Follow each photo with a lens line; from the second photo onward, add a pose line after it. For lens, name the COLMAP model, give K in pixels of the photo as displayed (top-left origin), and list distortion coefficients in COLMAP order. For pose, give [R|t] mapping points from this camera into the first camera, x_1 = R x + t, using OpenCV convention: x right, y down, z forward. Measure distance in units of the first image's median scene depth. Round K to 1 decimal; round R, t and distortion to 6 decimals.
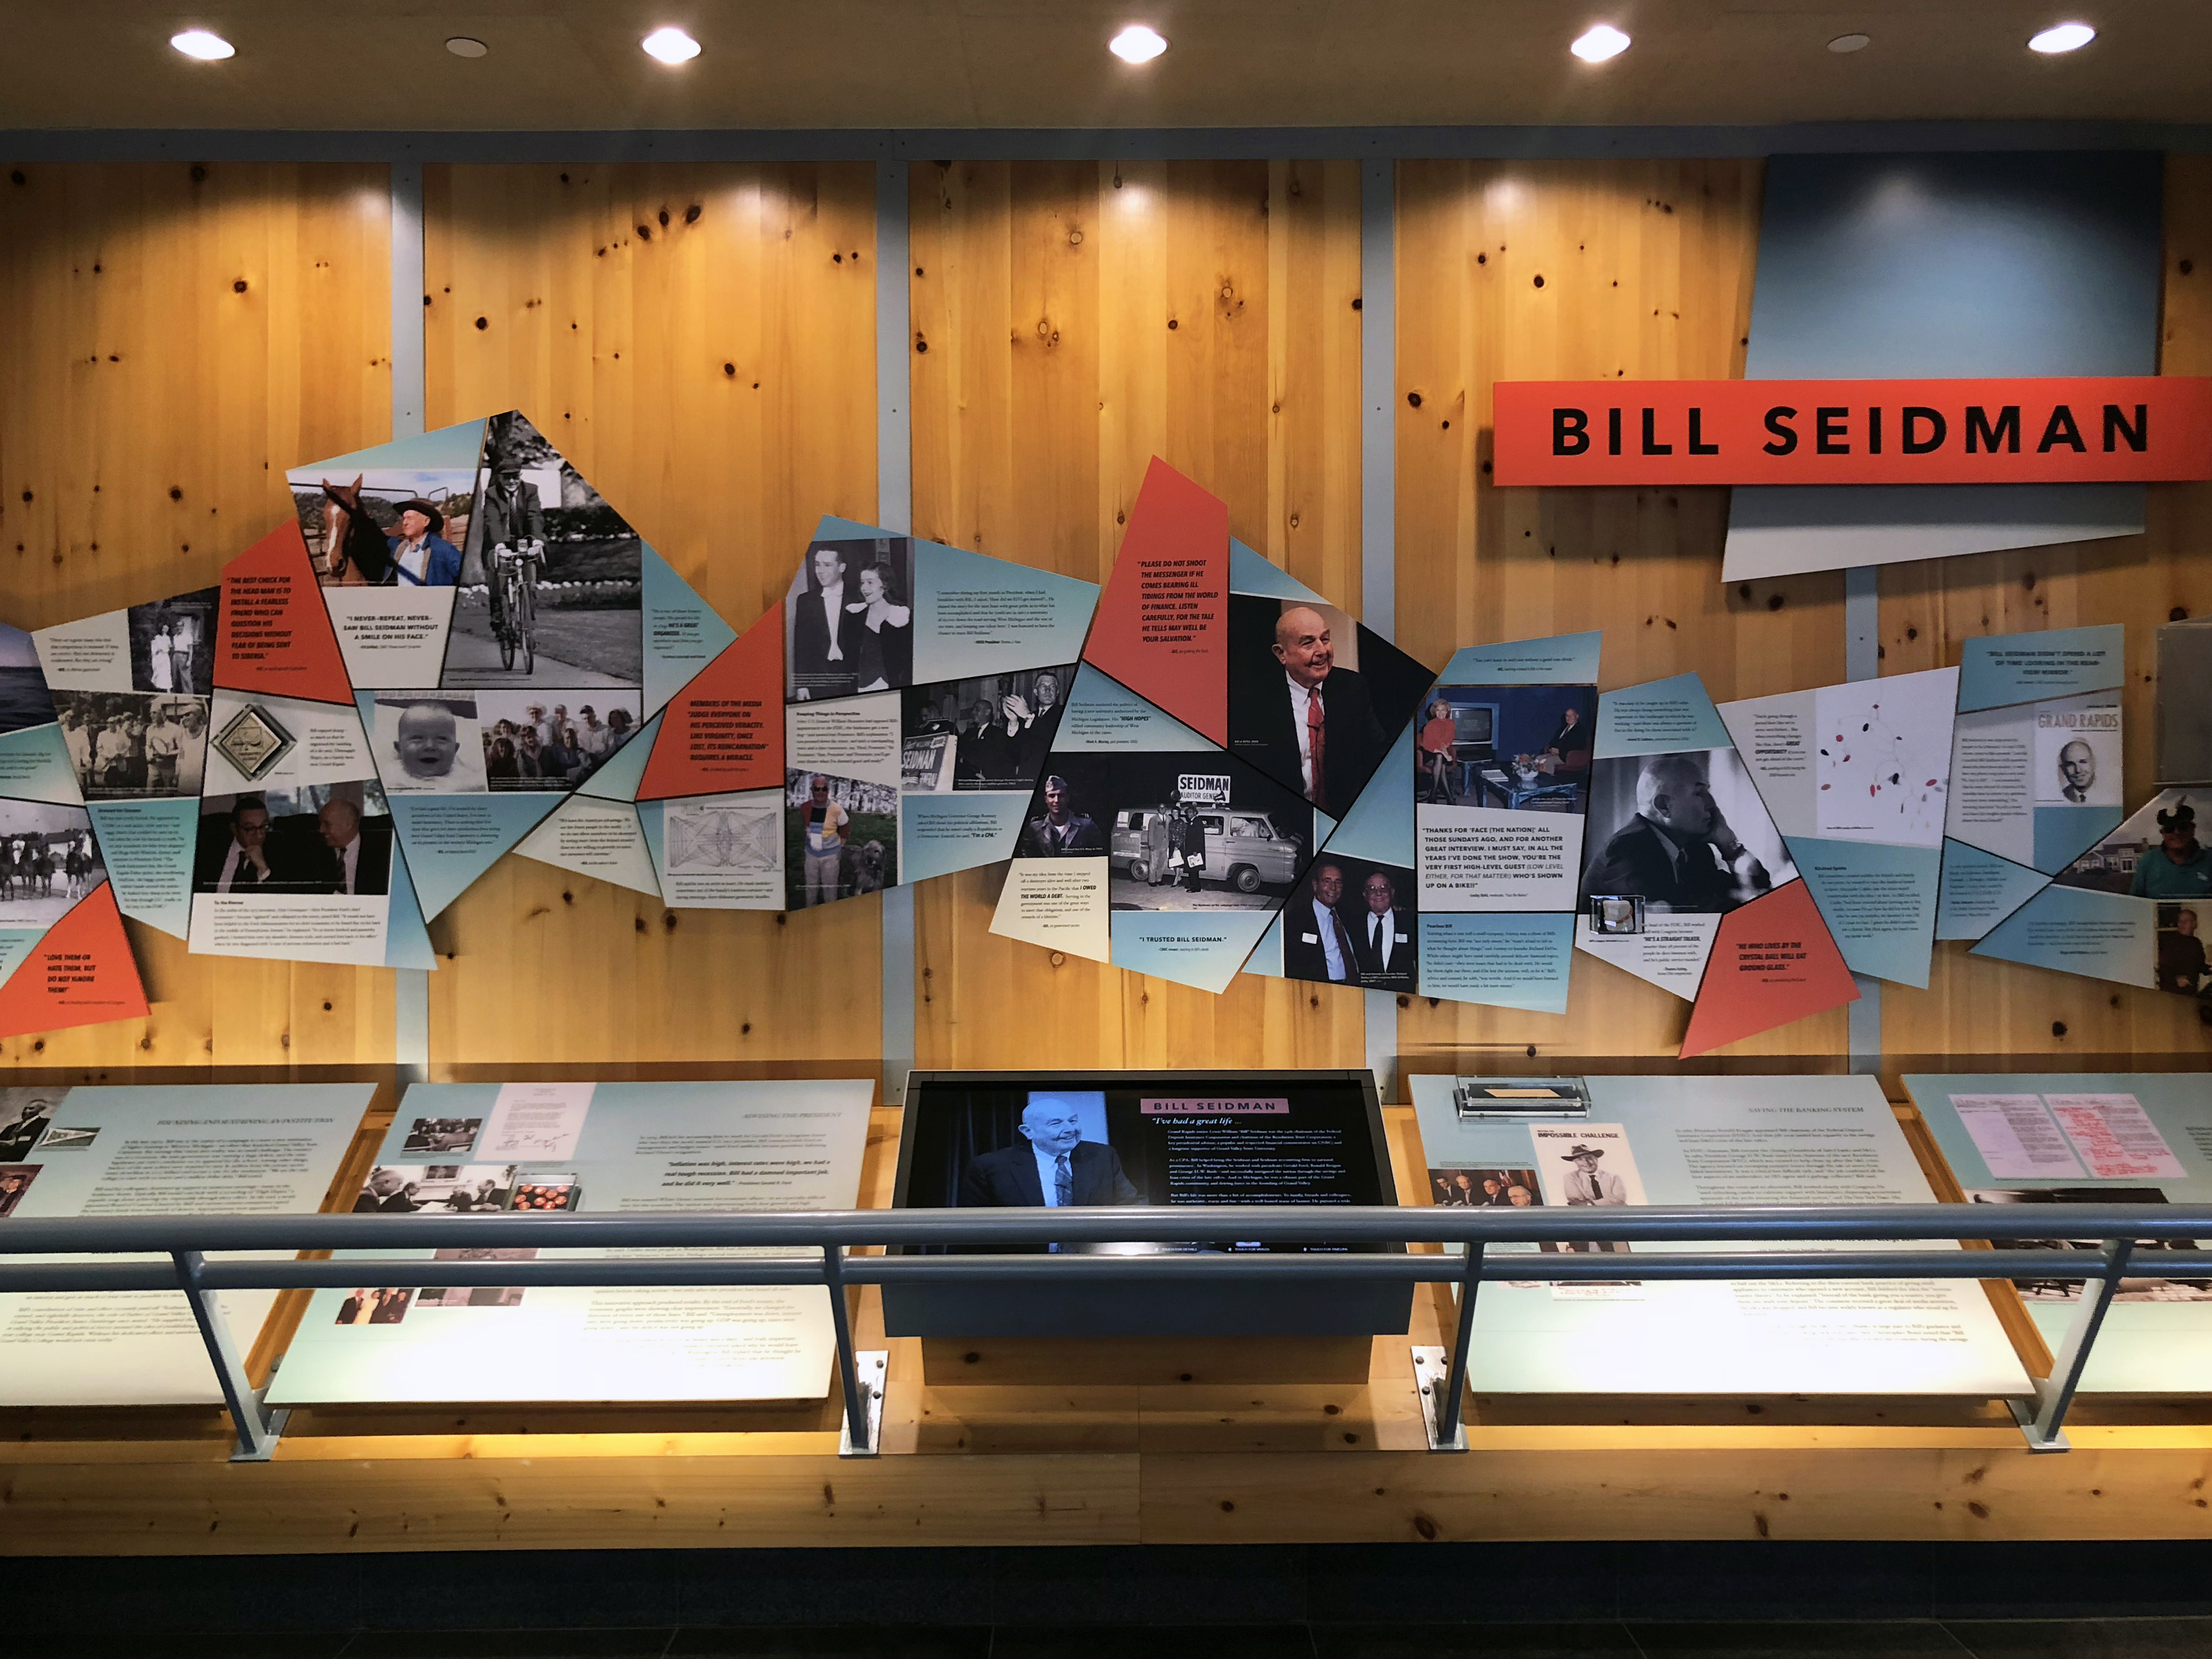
lens RADIAL K [[1804.4, 0, 1116.5], [0, 1804.4, 817.3], [0, 0, 1]] dist [-0.083832, 0.000481]
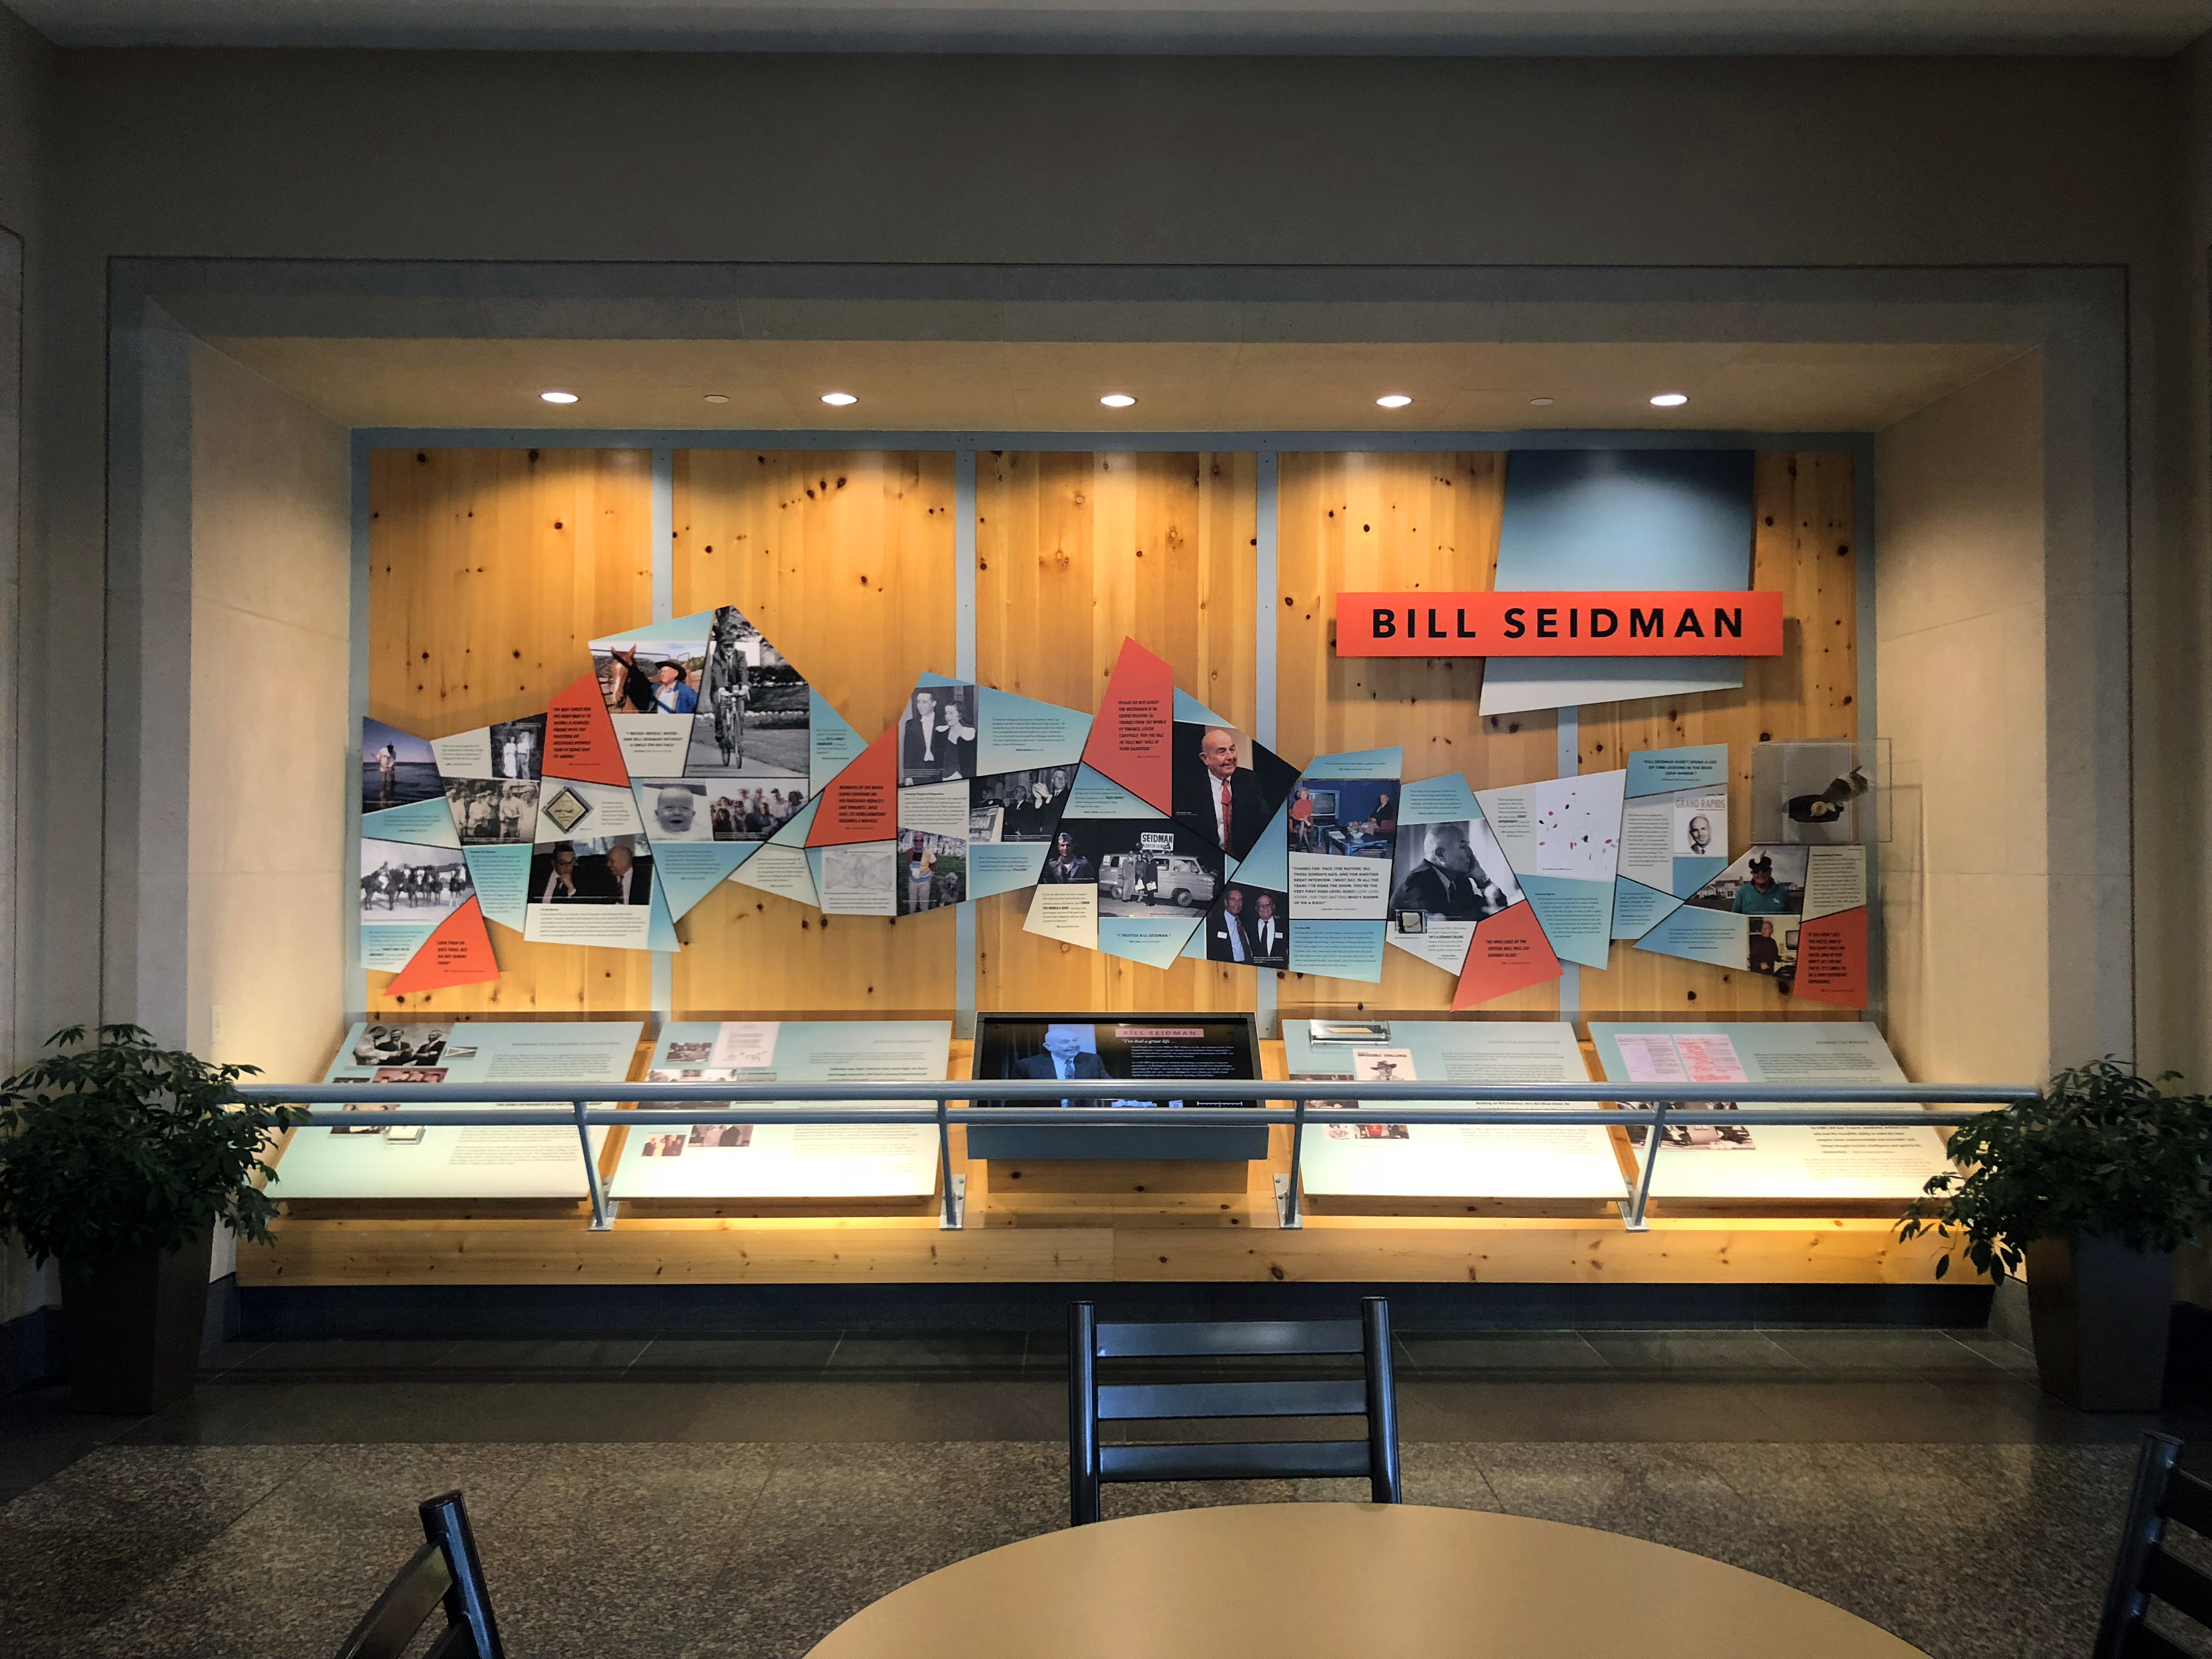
lens RADIAL K [[1804.5, 0, 1098.4], [0, 1804.5, 833.4], [0, 0, 1]] dist [-0.083832, 0.000481]
pose [[0.999967, 0.005828, -0.005700, 0.005461], [-0.005839, 0.999981, -0.002011, -0.020553], [0.005688, 0.002044, 0.999982, -0.629595]]
